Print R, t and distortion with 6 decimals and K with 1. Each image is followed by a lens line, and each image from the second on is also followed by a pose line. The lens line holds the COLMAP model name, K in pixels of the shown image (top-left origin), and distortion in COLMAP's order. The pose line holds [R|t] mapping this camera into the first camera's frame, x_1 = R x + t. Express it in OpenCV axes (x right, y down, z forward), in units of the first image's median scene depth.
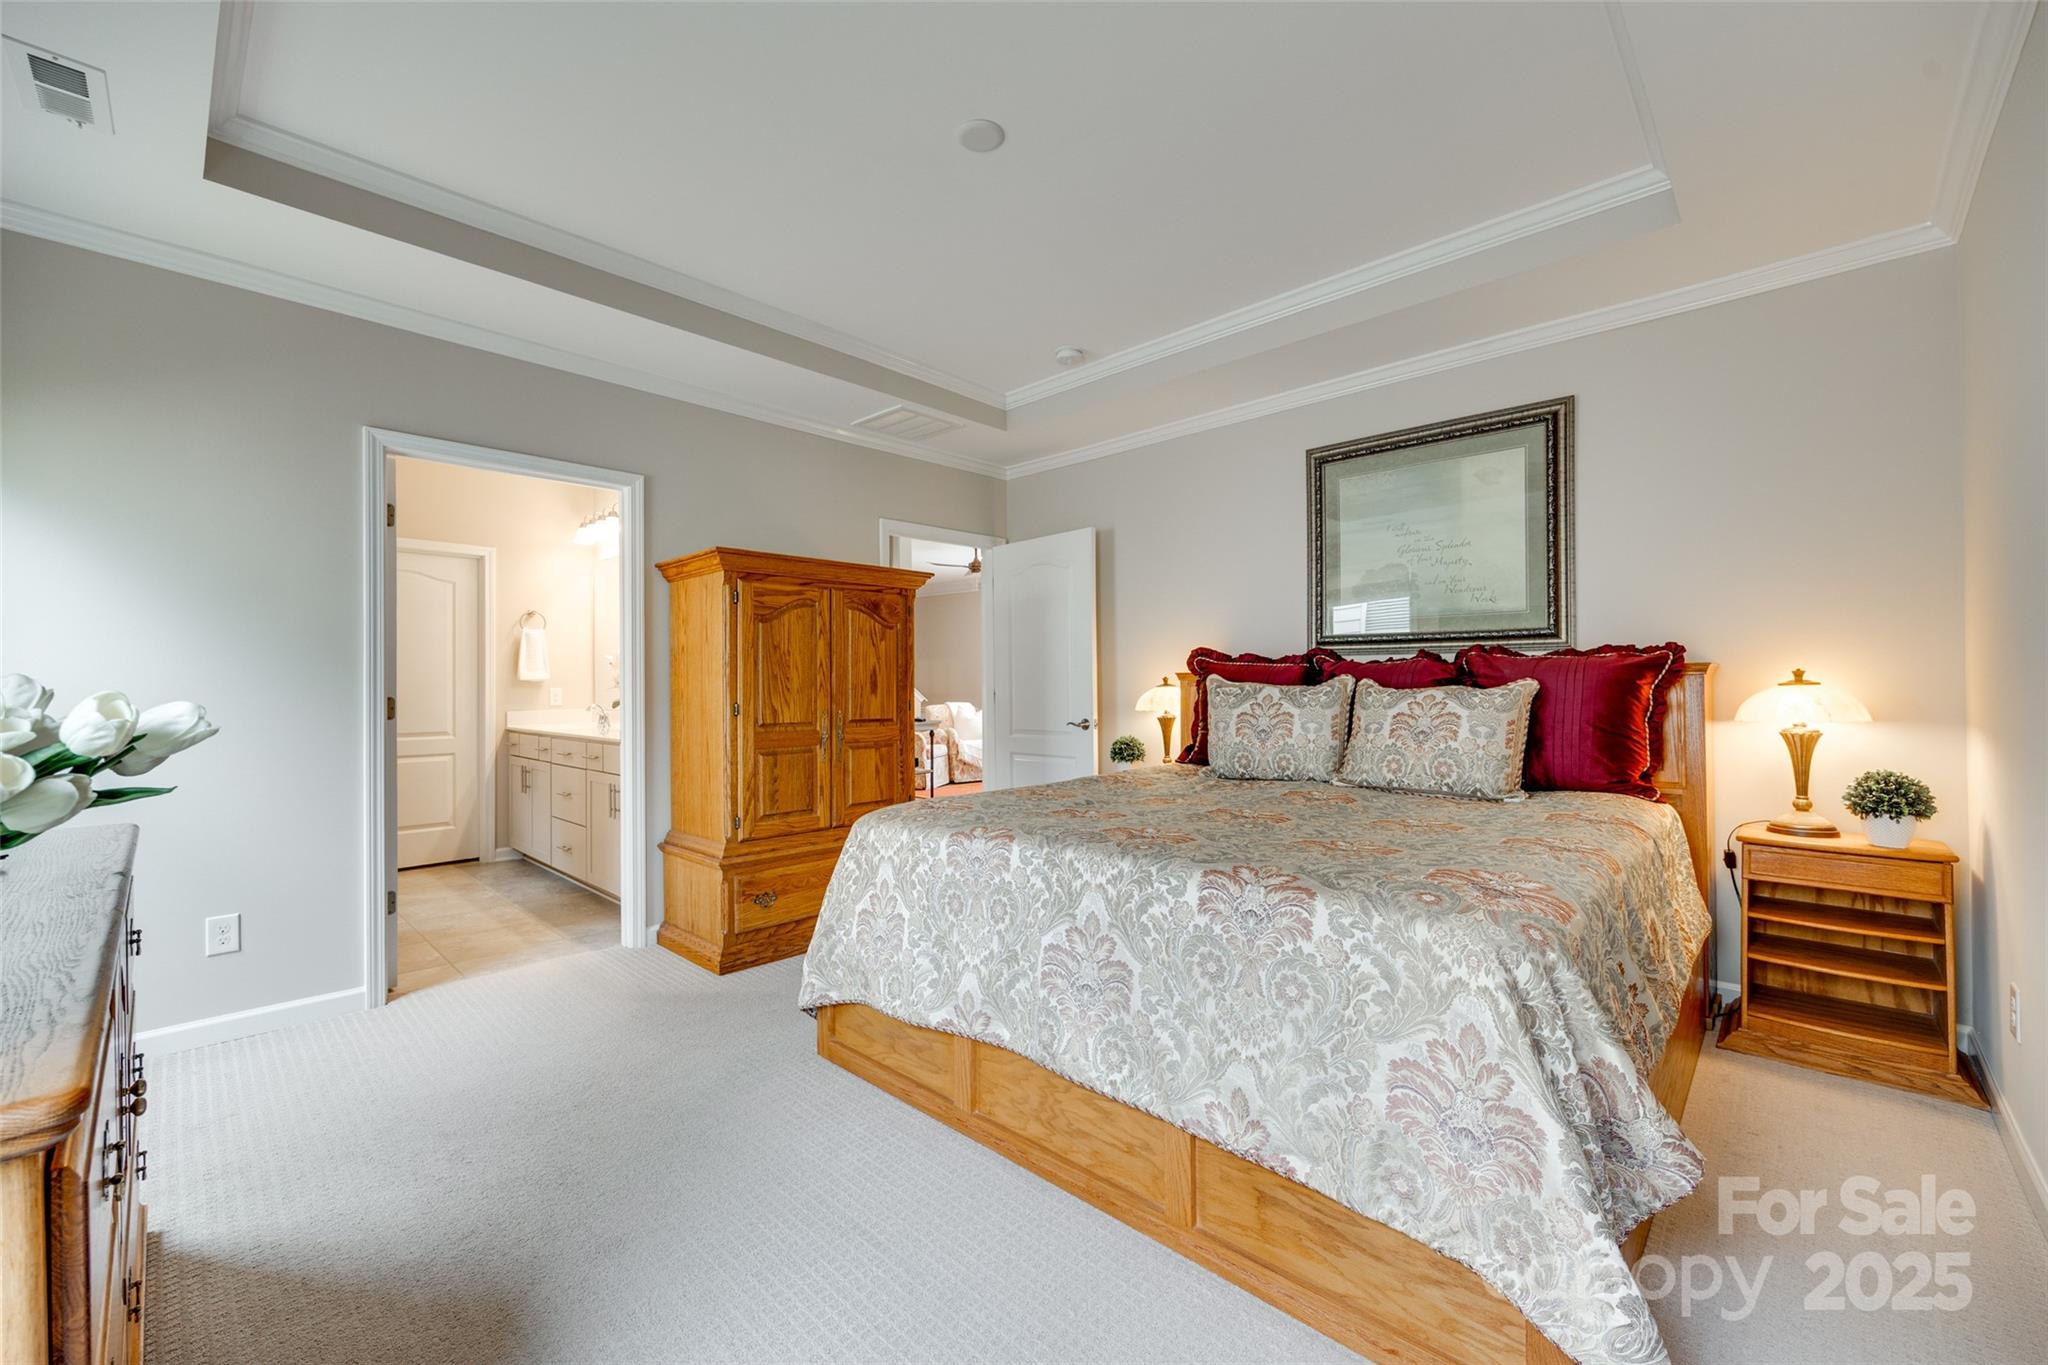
lens RADIAL K [[821.9, 0, 1020.9], [0, 821.9, 683.5], [0, 0, 1]] dist [-0.003293, 0.000031]
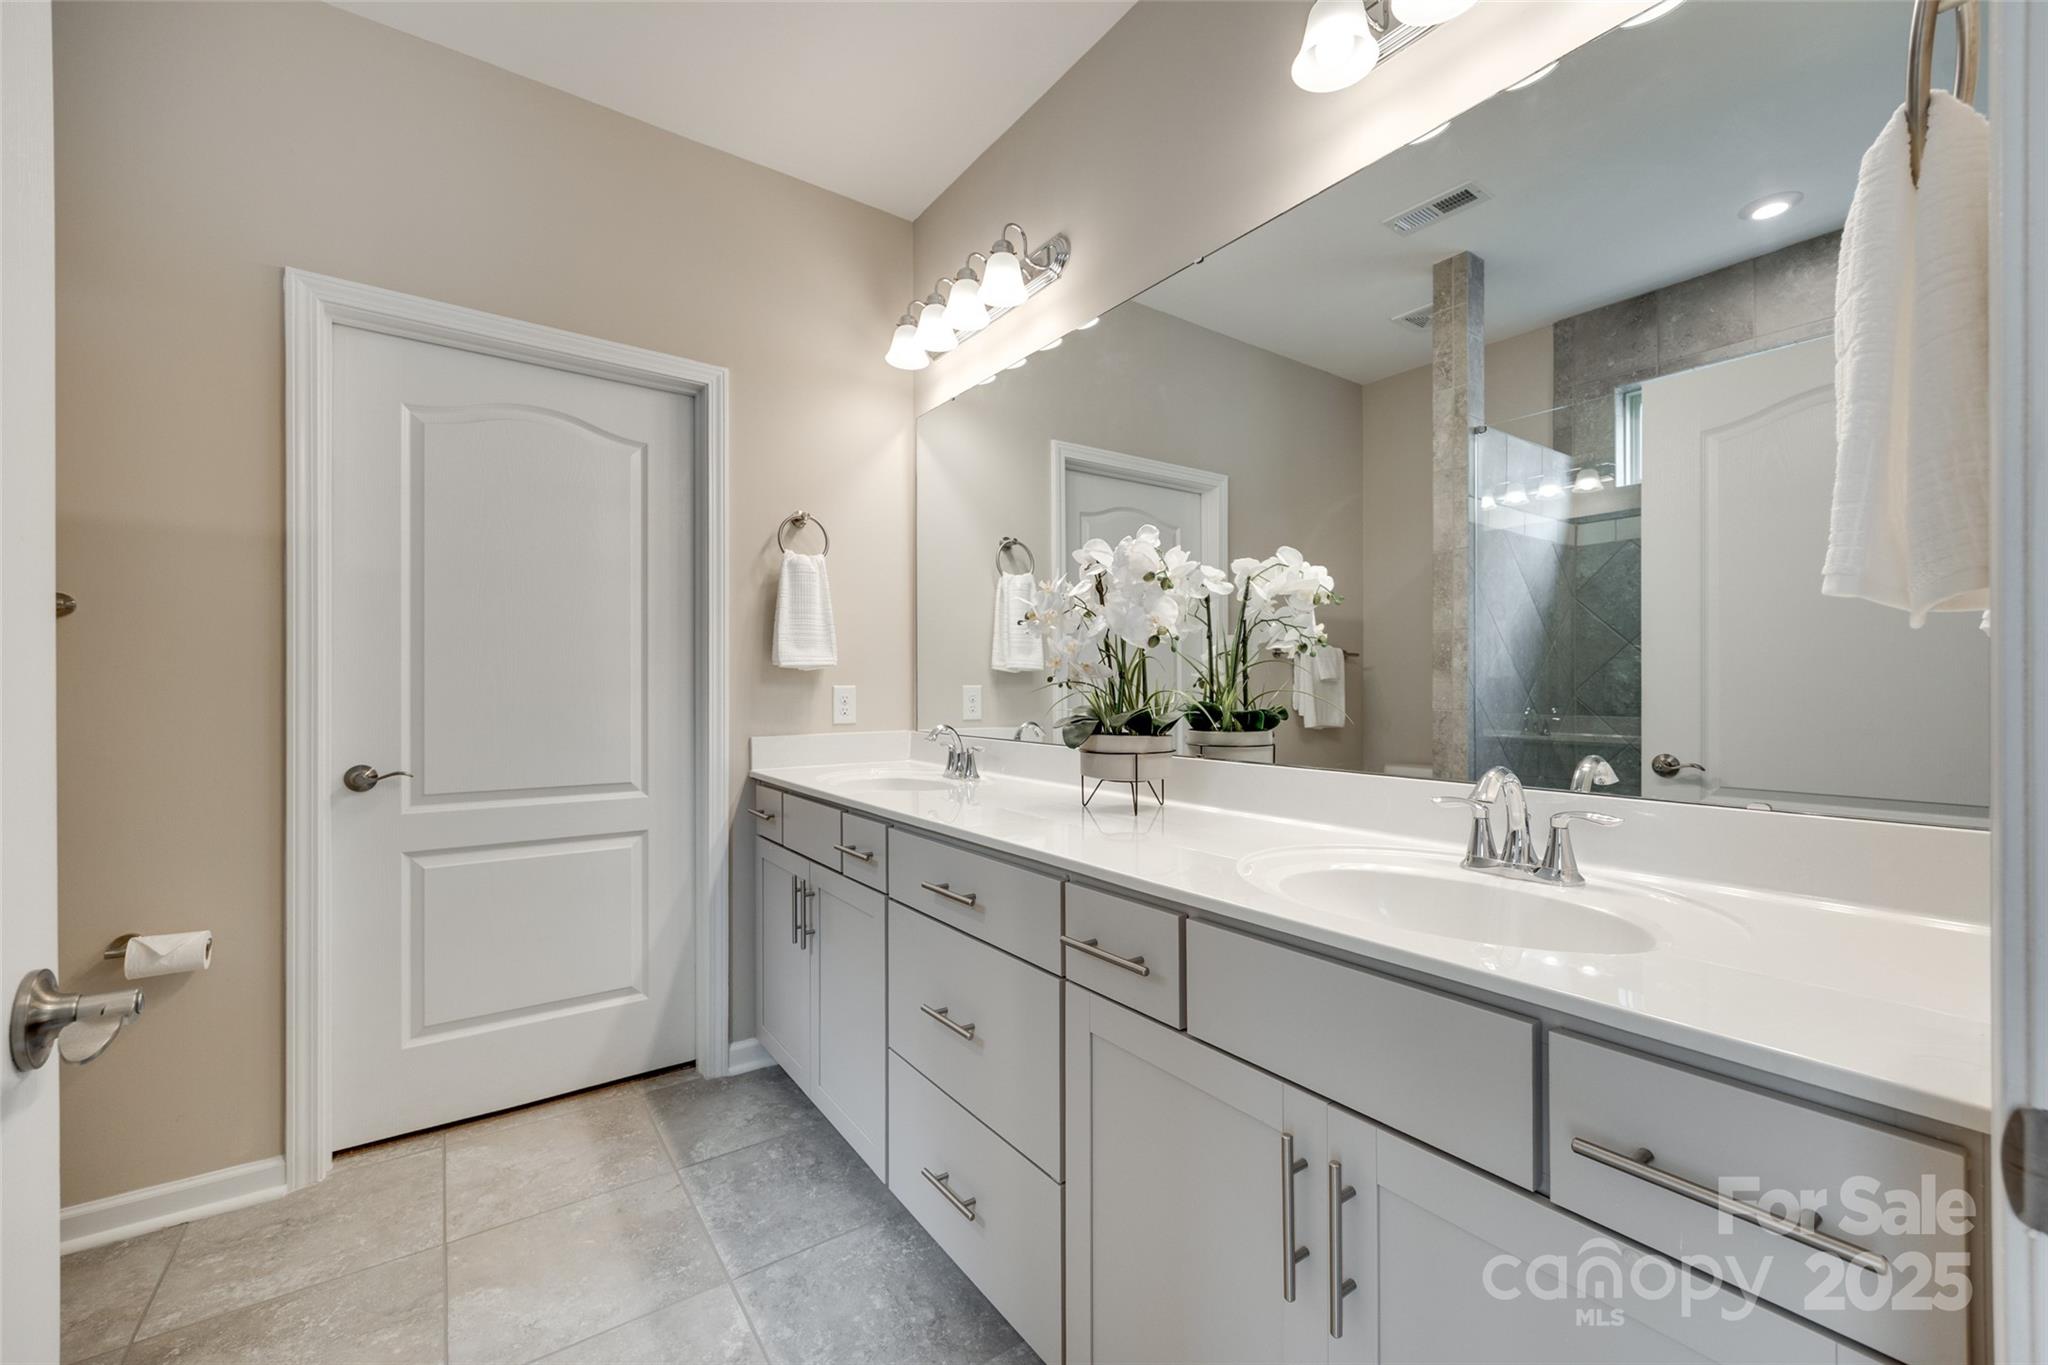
lens RADIAL K [[821.9, 0, 1022.4], [0, 821.9, 686.0], [0, 0, 1]] dist [-0.003293, 0.000031]
pose [[0.982788, -0.000397, -0.184737, -0.400315], [0.001258, 0.999989, 0.004544, 0.004092], [0.184733, -0.004698, 0.982777, 0.589813]]
